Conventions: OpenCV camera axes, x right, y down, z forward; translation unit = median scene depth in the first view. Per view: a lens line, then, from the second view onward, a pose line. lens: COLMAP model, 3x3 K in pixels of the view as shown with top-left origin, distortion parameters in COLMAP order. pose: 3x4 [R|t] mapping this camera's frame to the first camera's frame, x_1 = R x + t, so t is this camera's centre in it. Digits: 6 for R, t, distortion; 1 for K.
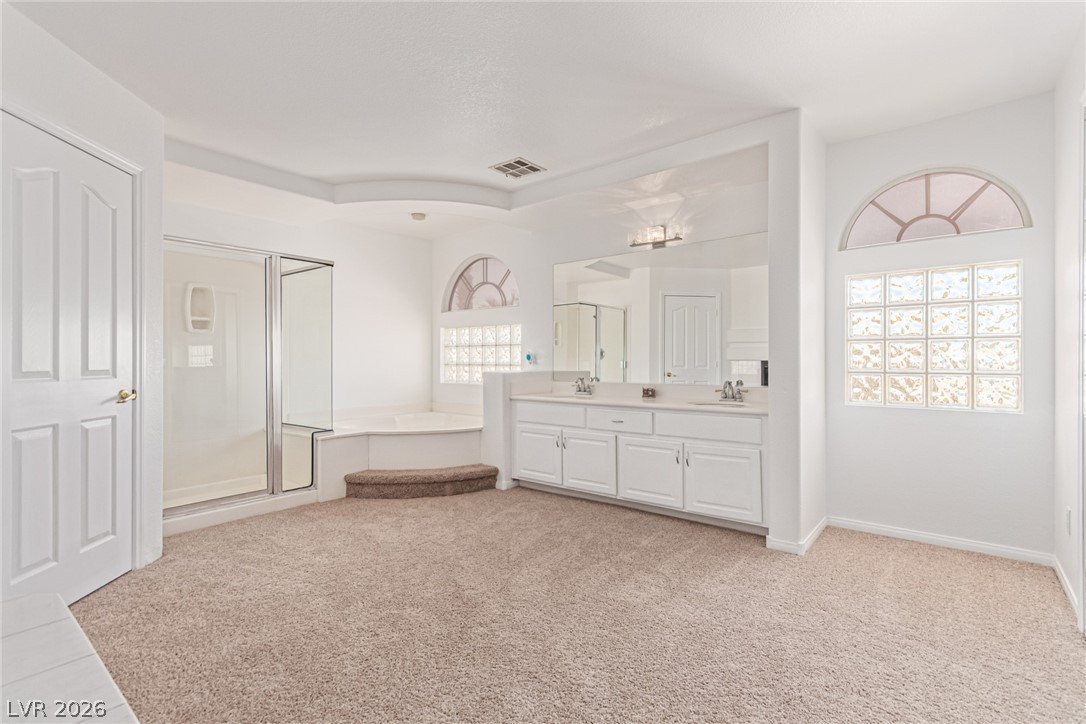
lens RADIAL K [[502.1, 0, 547.2], [0, 502.1, 358.9], [0, 0, 1]] dist [0.006972, 0.001851]
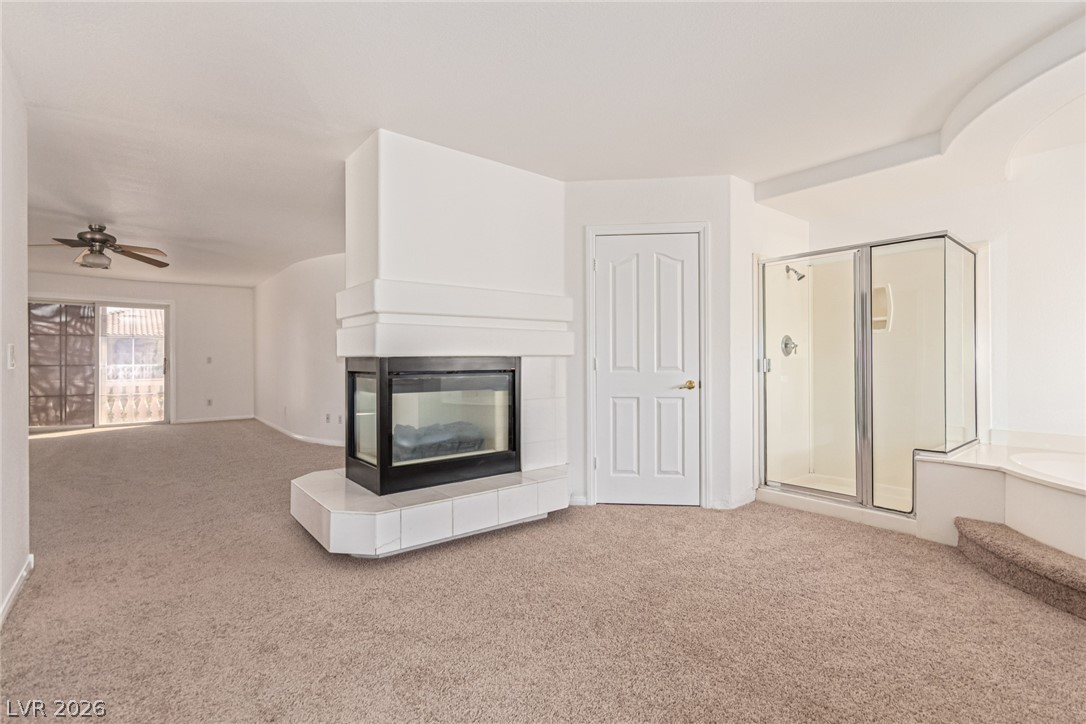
lens RADIAL K [[502.1, 0, 545.3], [0, 502.1, 361.4], [0, 0, 1]] dist [0.006972, 0.001851]
pose [[-0.195081, 0.004275, -0.980778, 0.659832], [0.005062, 0.999982, 0.003352, -0.002052], [0.980774, -0.004311, -0.195099, 0.839347]]
